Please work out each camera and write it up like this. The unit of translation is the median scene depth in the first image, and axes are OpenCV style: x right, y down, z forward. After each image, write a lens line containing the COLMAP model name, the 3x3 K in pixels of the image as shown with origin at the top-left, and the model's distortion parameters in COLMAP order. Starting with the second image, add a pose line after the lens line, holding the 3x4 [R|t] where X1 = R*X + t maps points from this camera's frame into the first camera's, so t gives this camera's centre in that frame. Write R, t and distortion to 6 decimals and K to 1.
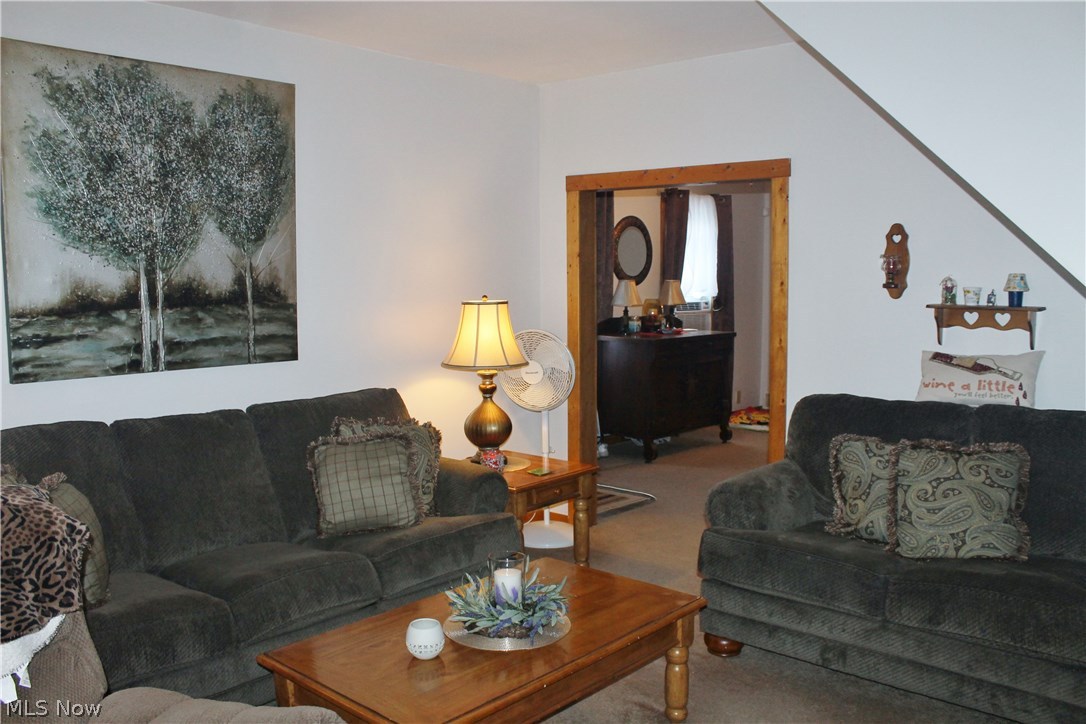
lens RADIAL K [[916.6, 0, 543.0], [0, 916.6, 362.0], [0, 0, 1]] dist [-0.171503, 0.138864]
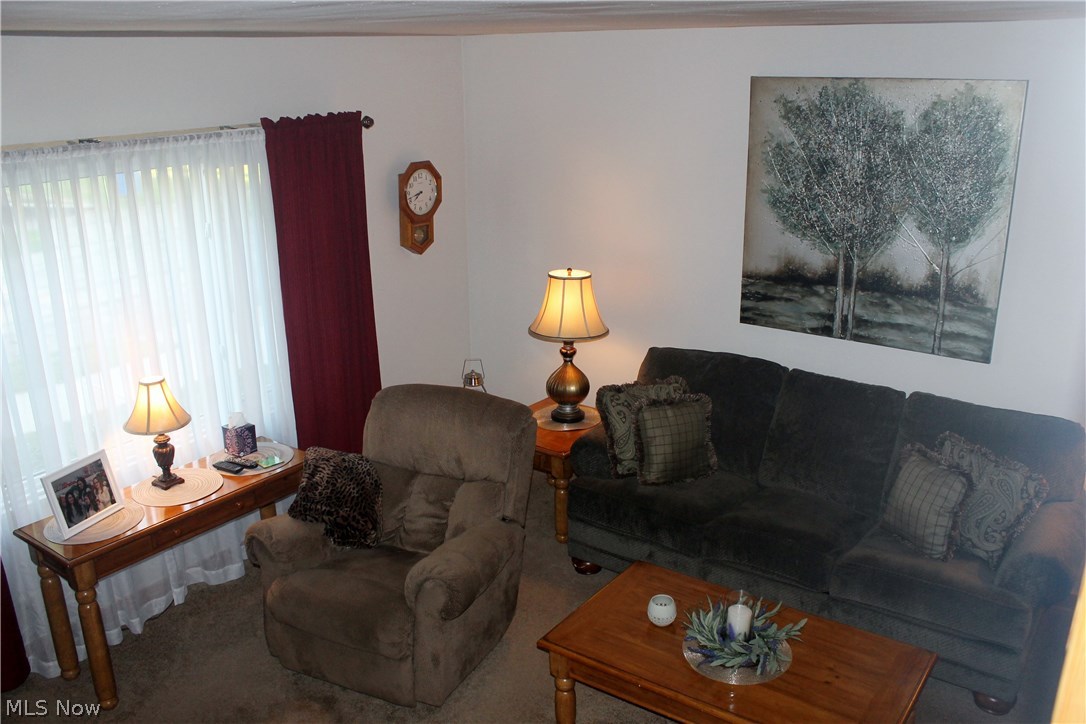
lens RADIAL K [[916.6, 0, 543.0], [0, 916.6, 362.0], [0, 0, 1]] dist [-0.171503, 0.138864]
pose [[0.092132, 0.300799, -0.949227, 0.706985], [-0.088355, 0.951991, 0.293099, -0.285873], [0.991819, 0.056865, 0.114286, 0.463233]]
